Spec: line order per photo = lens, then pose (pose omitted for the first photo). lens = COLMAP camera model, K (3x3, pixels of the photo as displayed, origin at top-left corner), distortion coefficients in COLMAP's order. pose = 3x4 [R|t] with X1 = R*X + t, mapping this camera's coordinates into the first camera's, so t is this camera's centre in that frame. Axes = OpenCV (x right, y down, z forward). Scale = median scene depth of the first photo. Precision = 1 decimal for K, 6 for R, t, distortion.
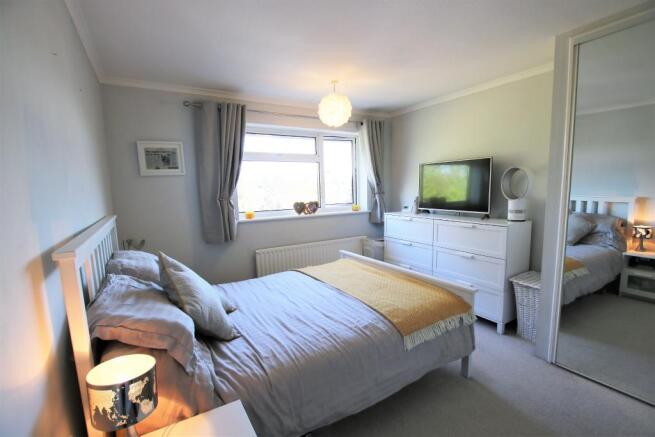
lens RADIAL K [[302.3, 0, 326.7], [0, 302.3, 228.0], [0, 0, 1]] dist [-0.003281, -0.000396]
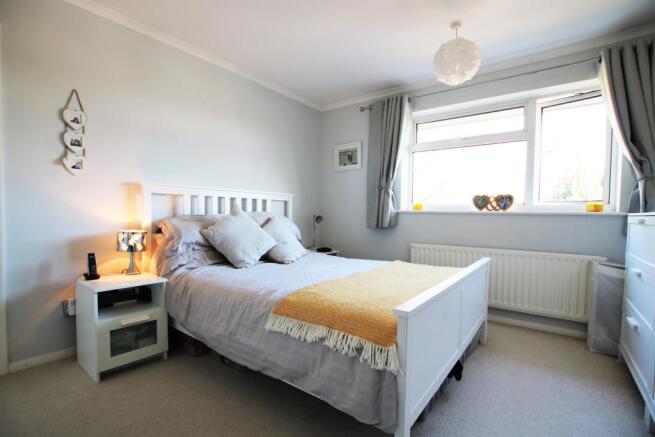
lens RADIAL K [[310.1, 0, 327.5], [0, 310.1, 218.5], [0, 0, 1]] dist [-0.000905, -0.000095]
pose [[0.376939, 0.057196, -0.924470, 0.574844], [-0.140833, 0.990026, 0.003829, 0.031727], [0.915469, 0.128752, 0.381235, 0.396078]]
